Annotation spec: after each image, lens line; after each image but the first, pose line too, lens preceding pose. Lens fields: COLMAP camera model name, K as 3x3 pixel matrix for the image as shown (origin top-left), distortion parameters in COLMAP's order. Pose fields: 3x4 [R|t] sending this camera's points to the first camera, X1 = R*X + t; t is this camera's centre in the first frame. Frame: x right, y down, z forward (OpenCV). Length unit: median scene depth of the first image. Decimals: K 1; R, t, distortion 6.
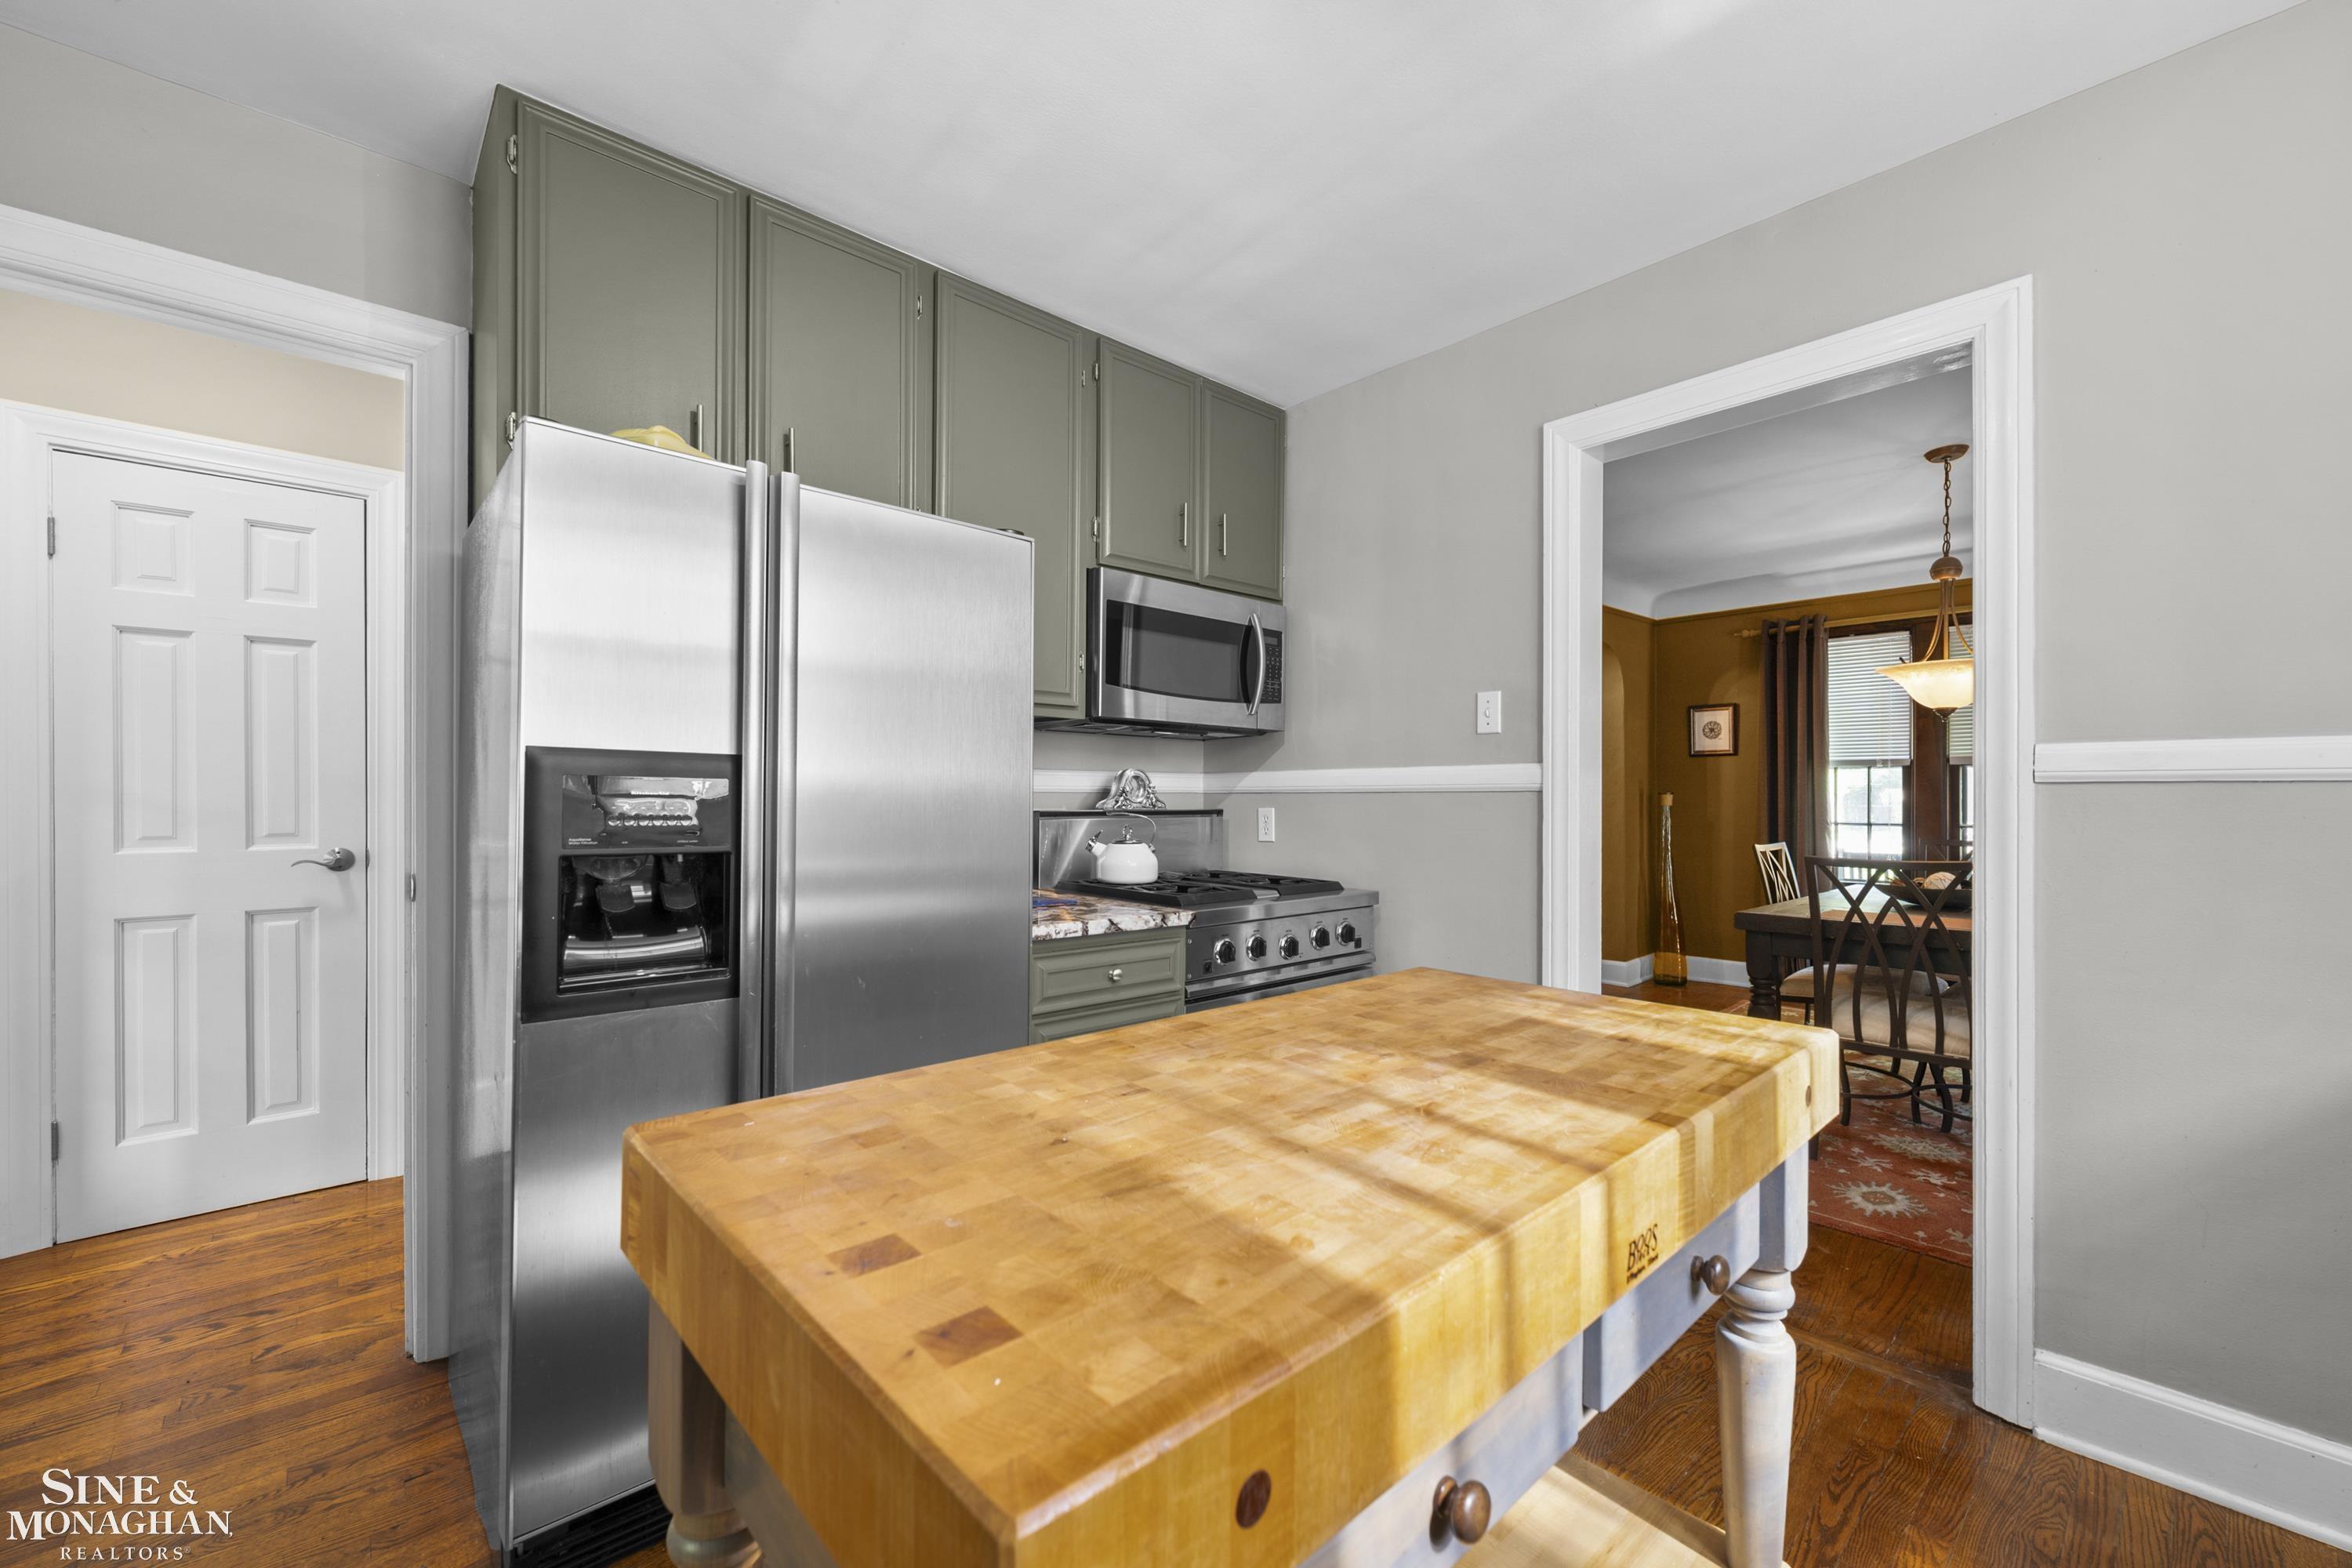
lens RADIAL K [[954.4, 0, 1189.9], [0, 954.4, 799.5], [0, 0, 1]] dist [0.010249, 0.000116]
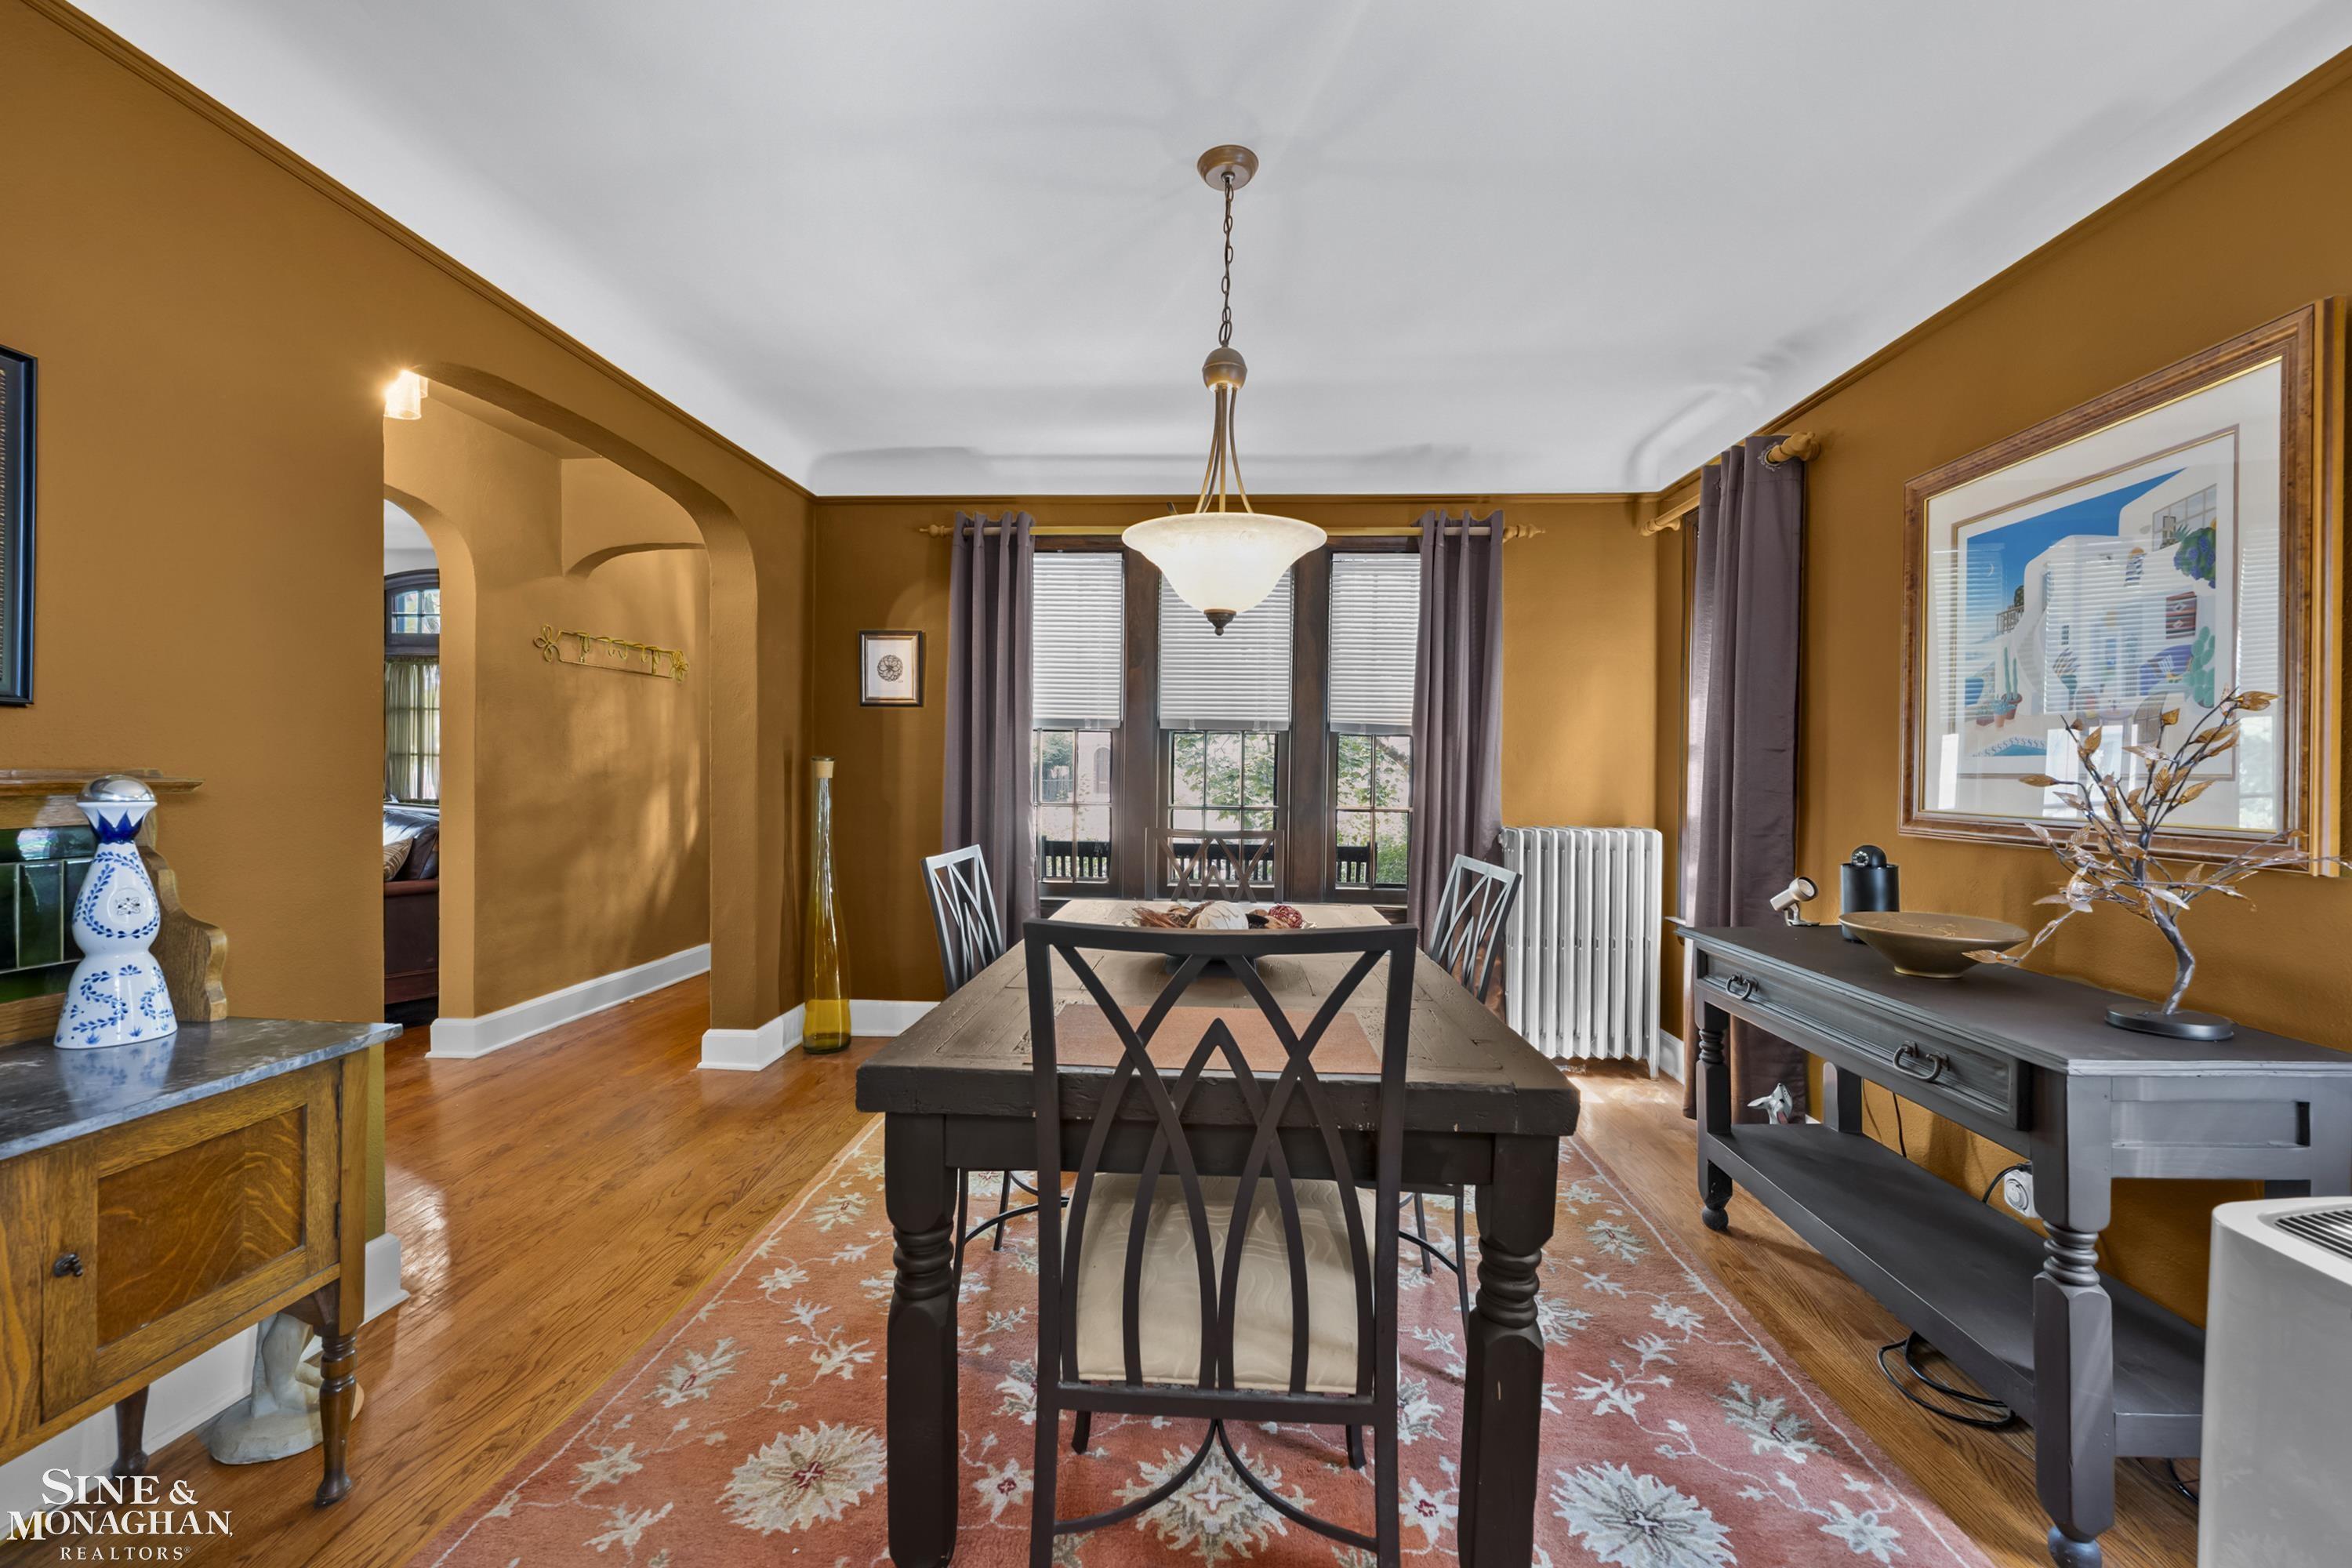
lens RADIAL K [[943.5, 0, 1176.0], [0, 943.5, 784.0], [0, 0, 1]] dist [-0.000702, -0.000216]
pose [[0.725297, 0.004770, 0.688420, 0.242616], [-0.012956, 0.999893, 0.006721, 0.003337], [-0.688314, -0.013794, 0.725281, 0.389790]]
